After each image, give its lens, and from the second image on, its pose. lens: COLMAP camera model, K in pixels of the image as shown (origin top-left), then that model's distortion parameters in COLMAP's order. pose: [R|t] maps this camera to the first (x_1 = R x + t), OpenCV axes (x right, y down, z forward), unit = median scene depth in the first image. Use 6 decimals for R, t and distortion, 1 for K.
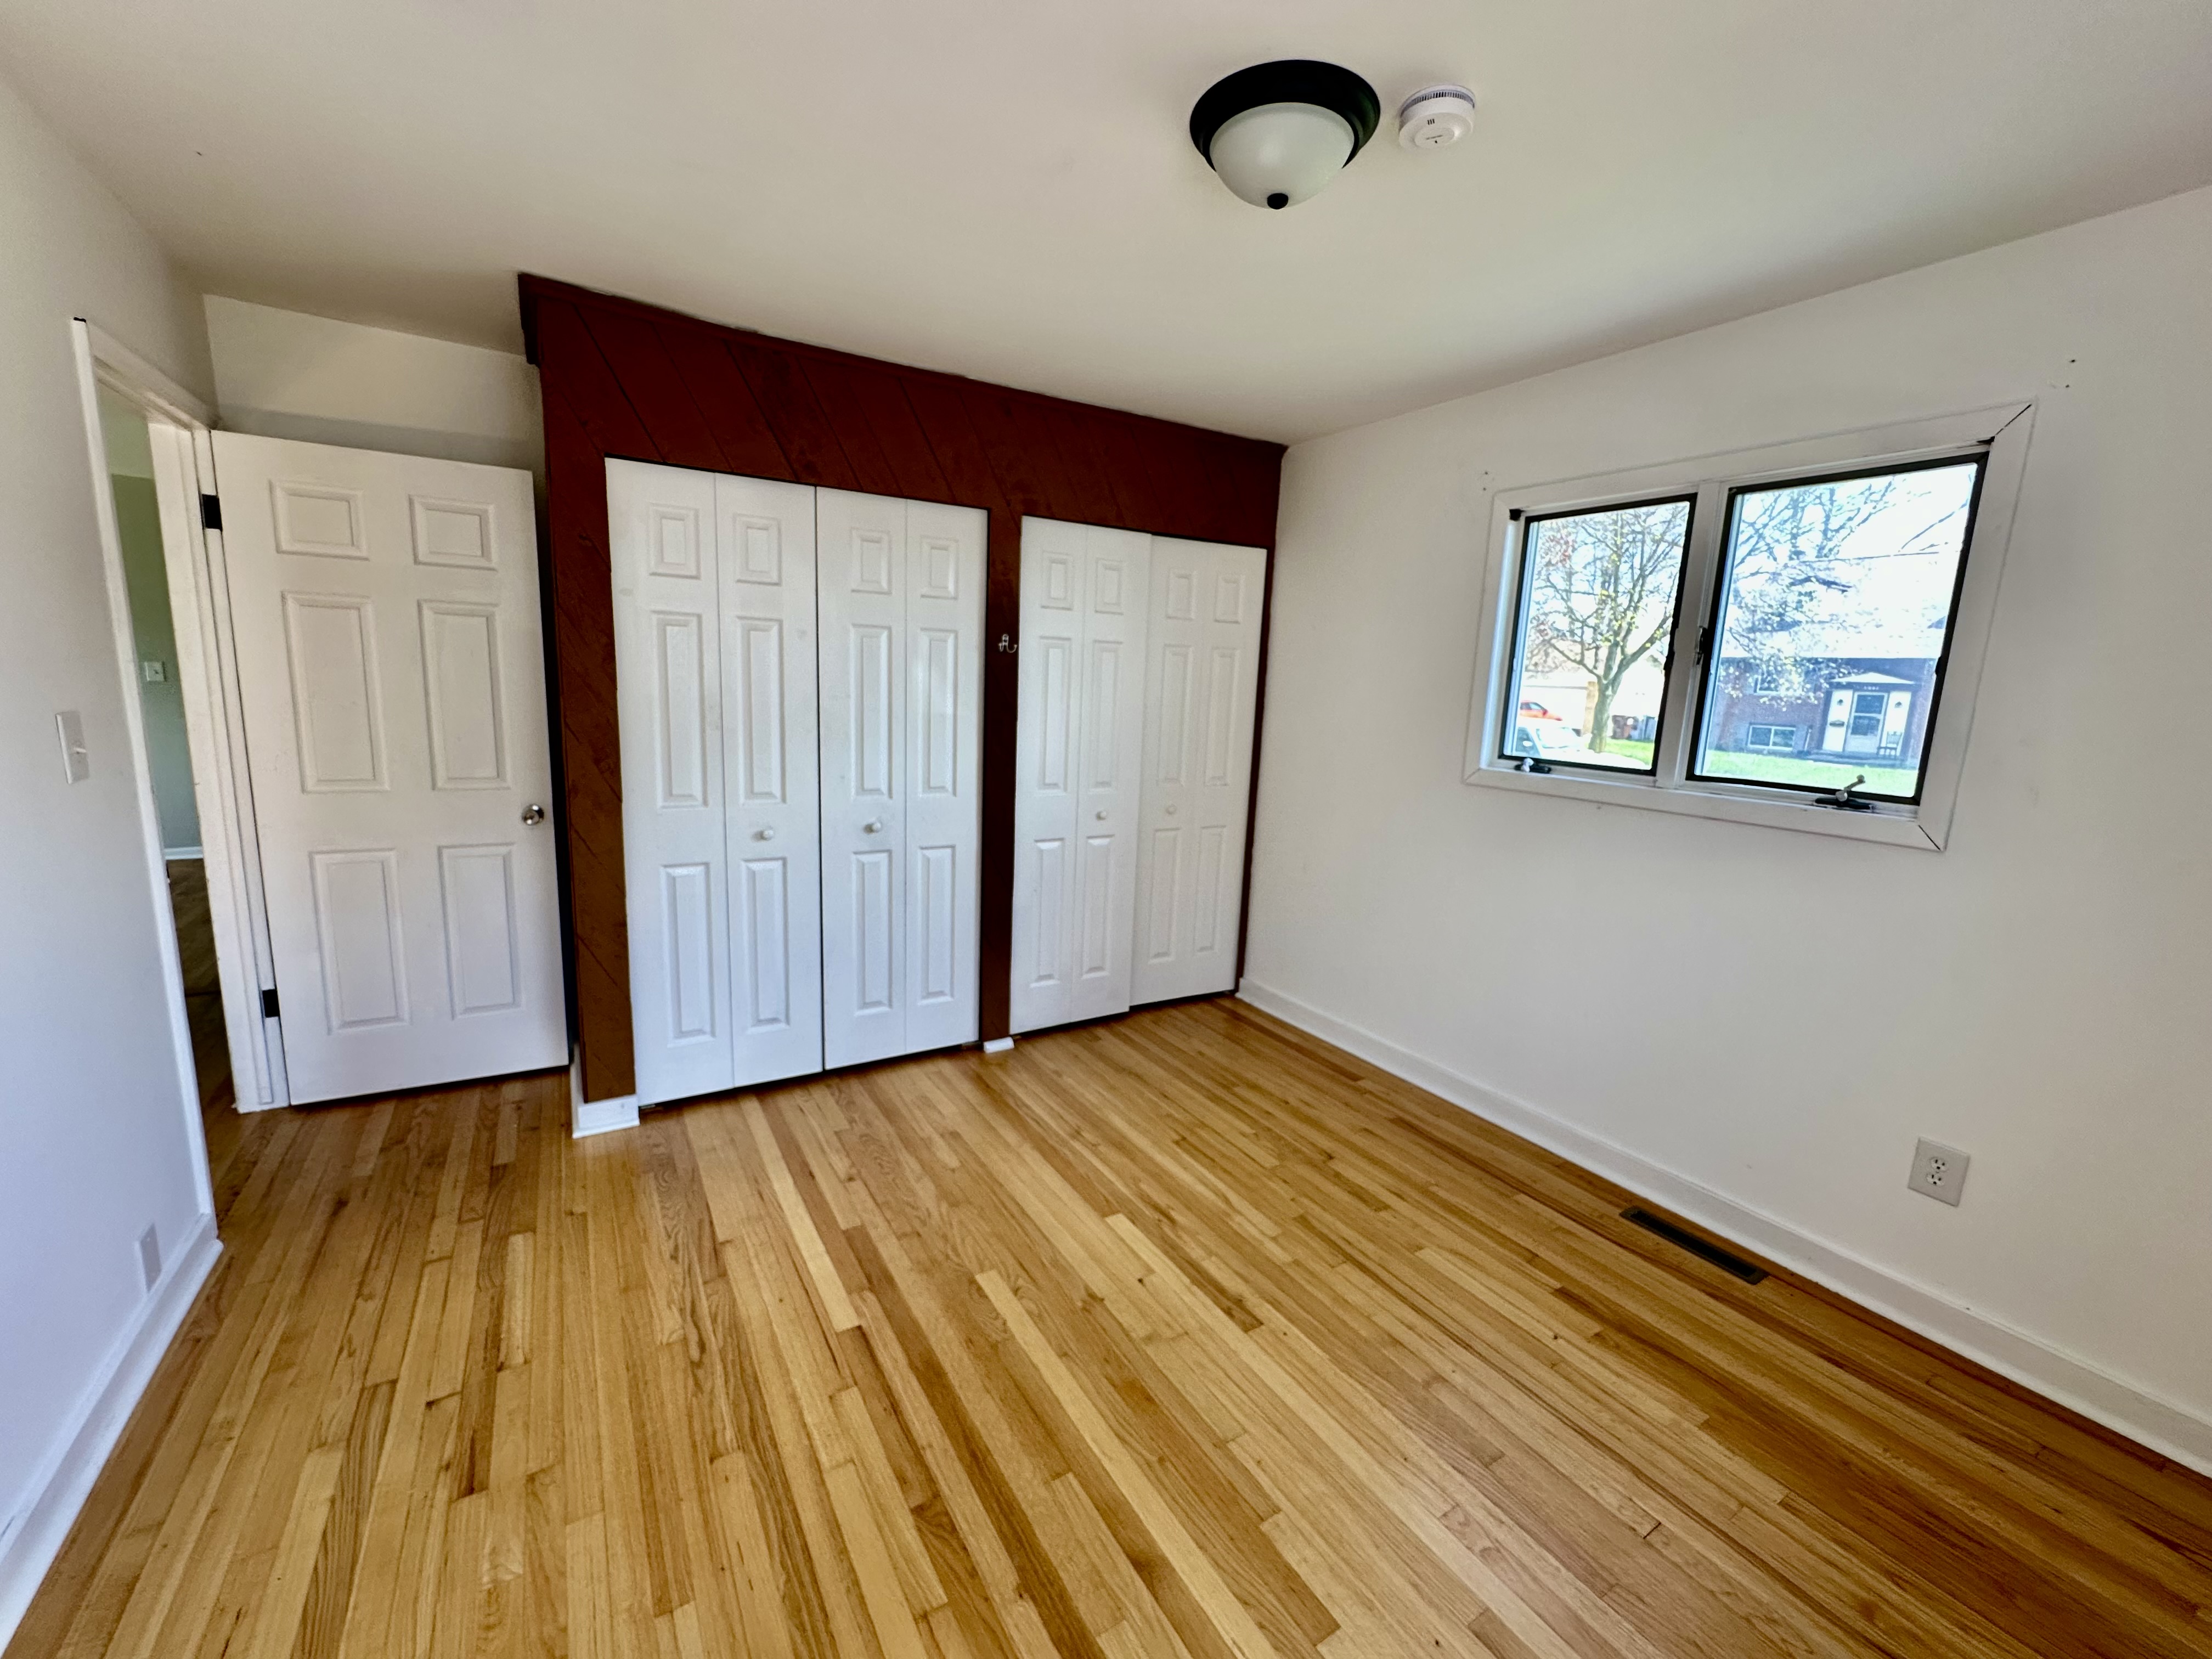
lens RADIAL K [[884.6, 0, 1103.2], [0, 884.6, 824.9], [0, 0, 1]] dist [-0.006187, 0.003044]
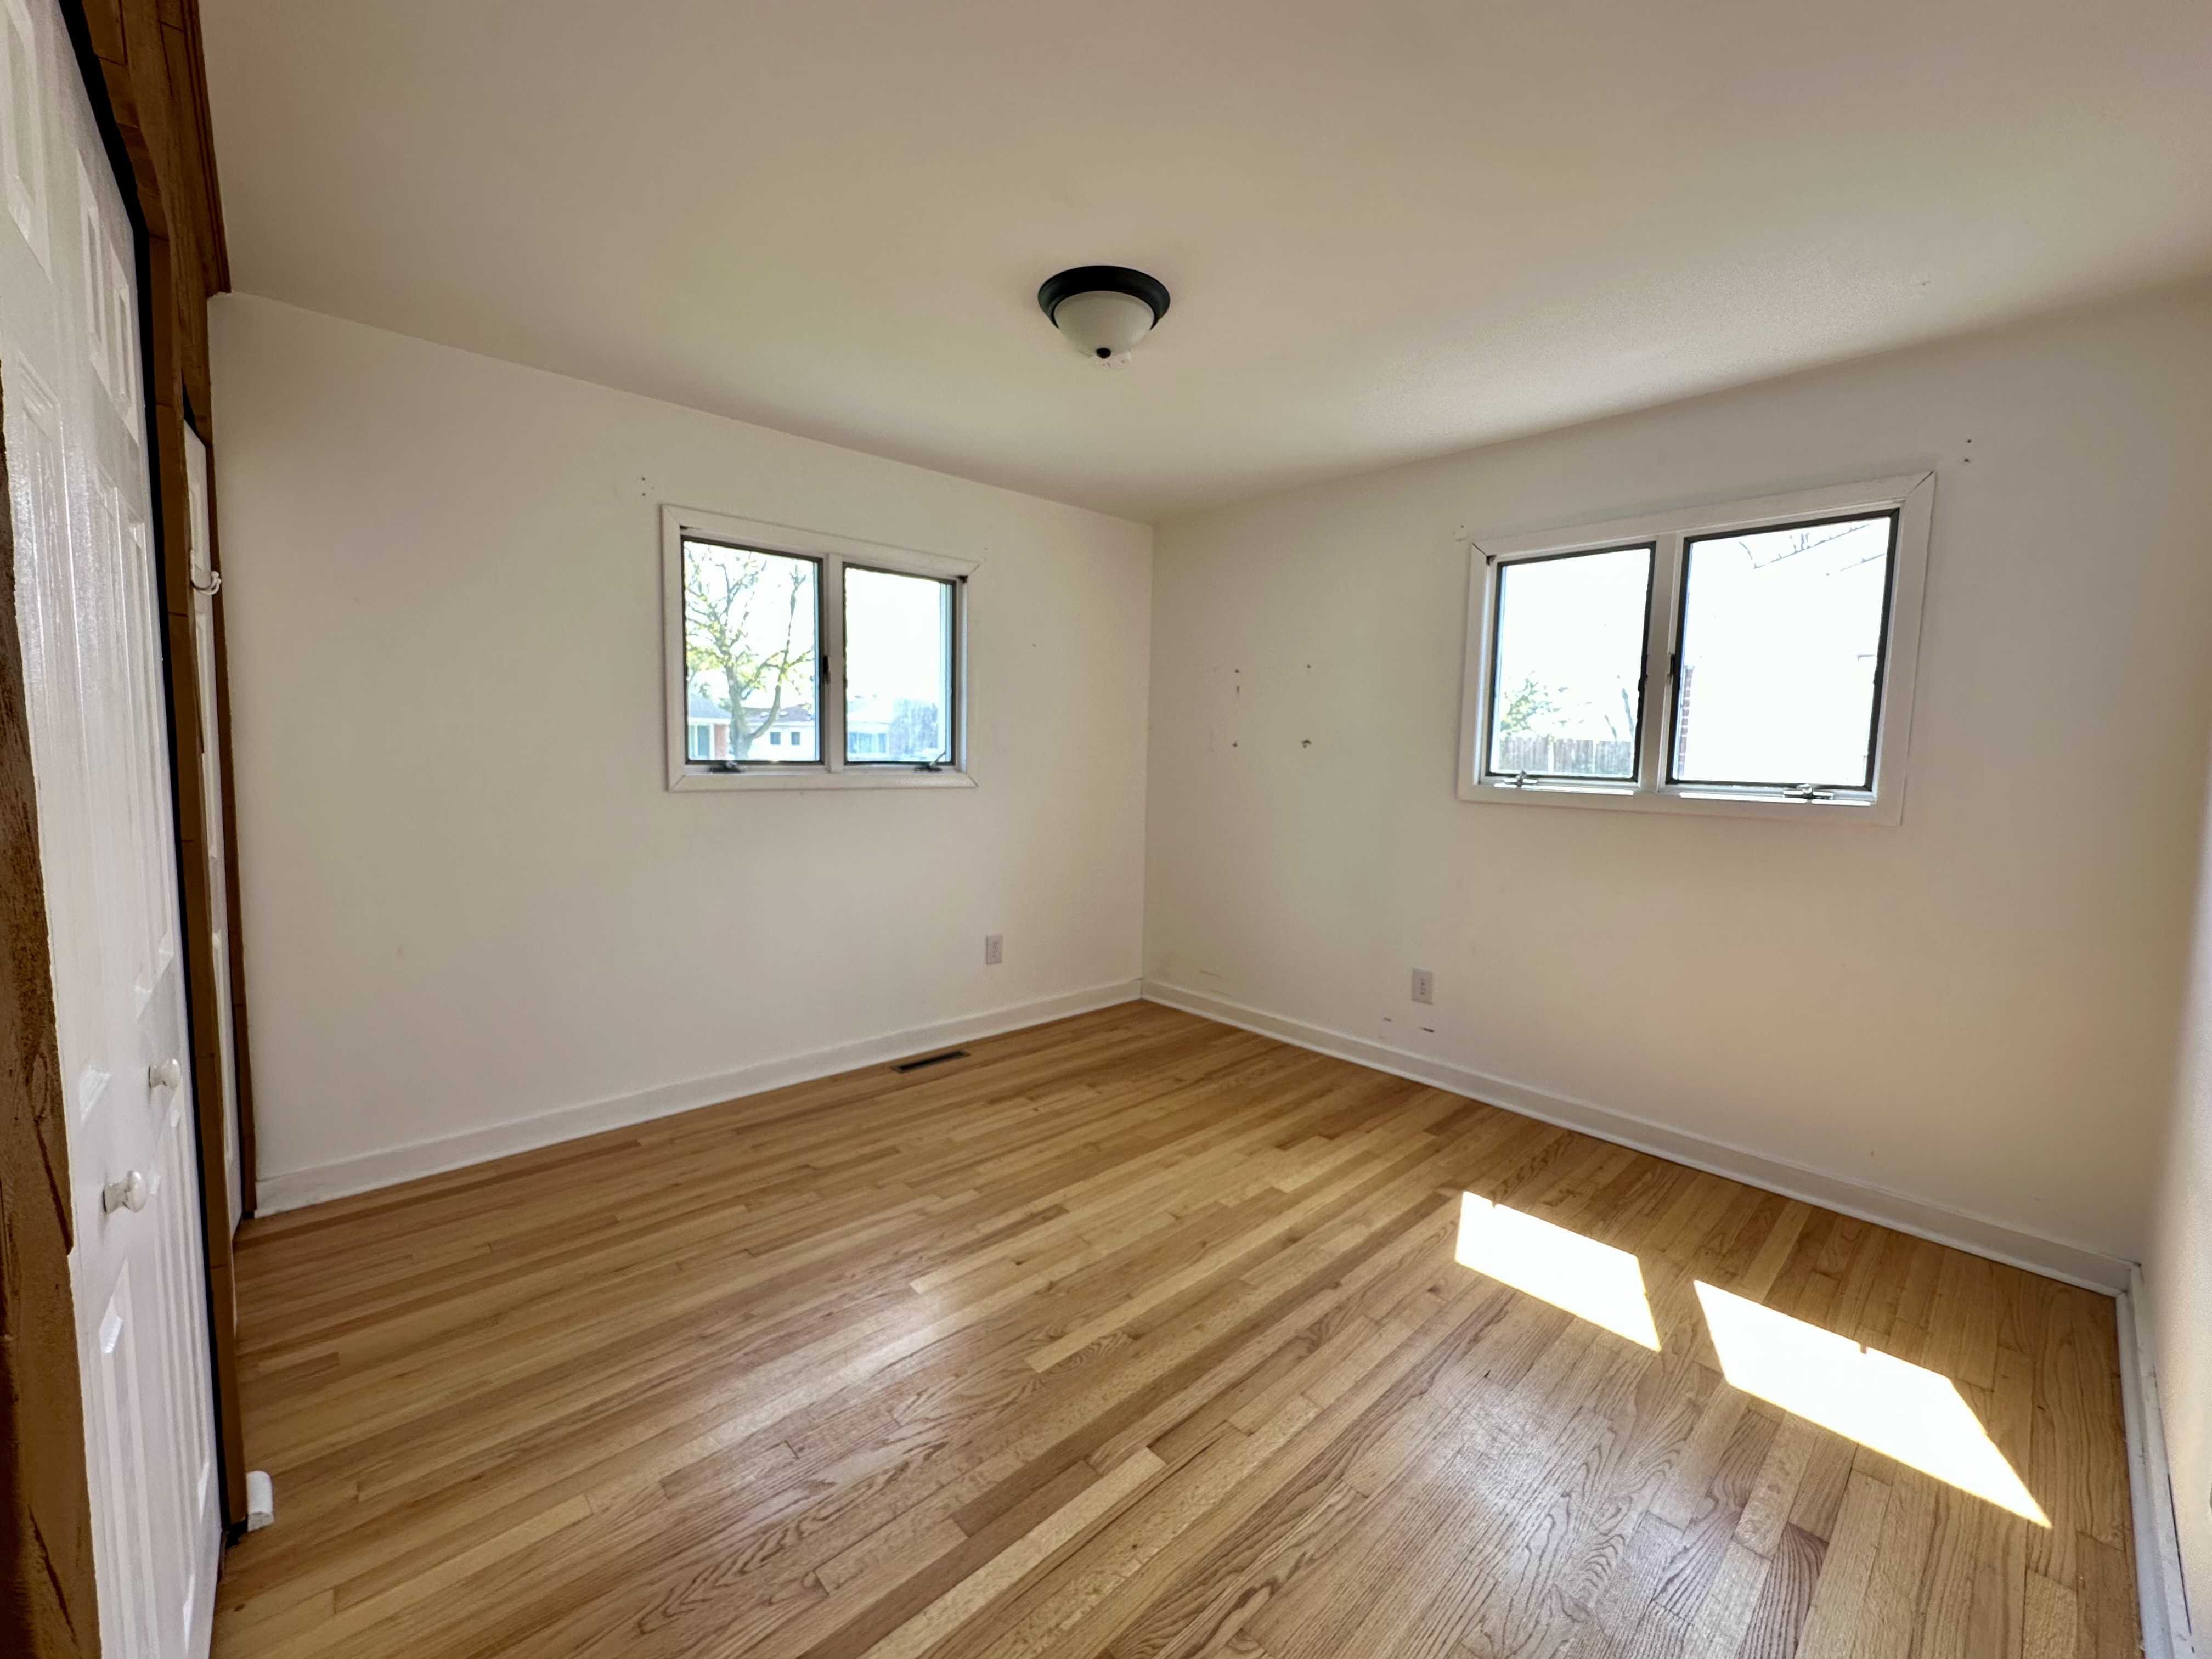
lens RADIAL K [[884.6, 0, 1103.2], [0, 884.6, 824.9], [0, 0, 1]] dist [-0.006187, 0.003044]
pose [[-0.182098, -0.128215, 0.974885, -0.892546], [0.134847, 0.978838, 0.153923, -0.133744], [-0.973990, 0.159490, -0.160955, 0.950873]]
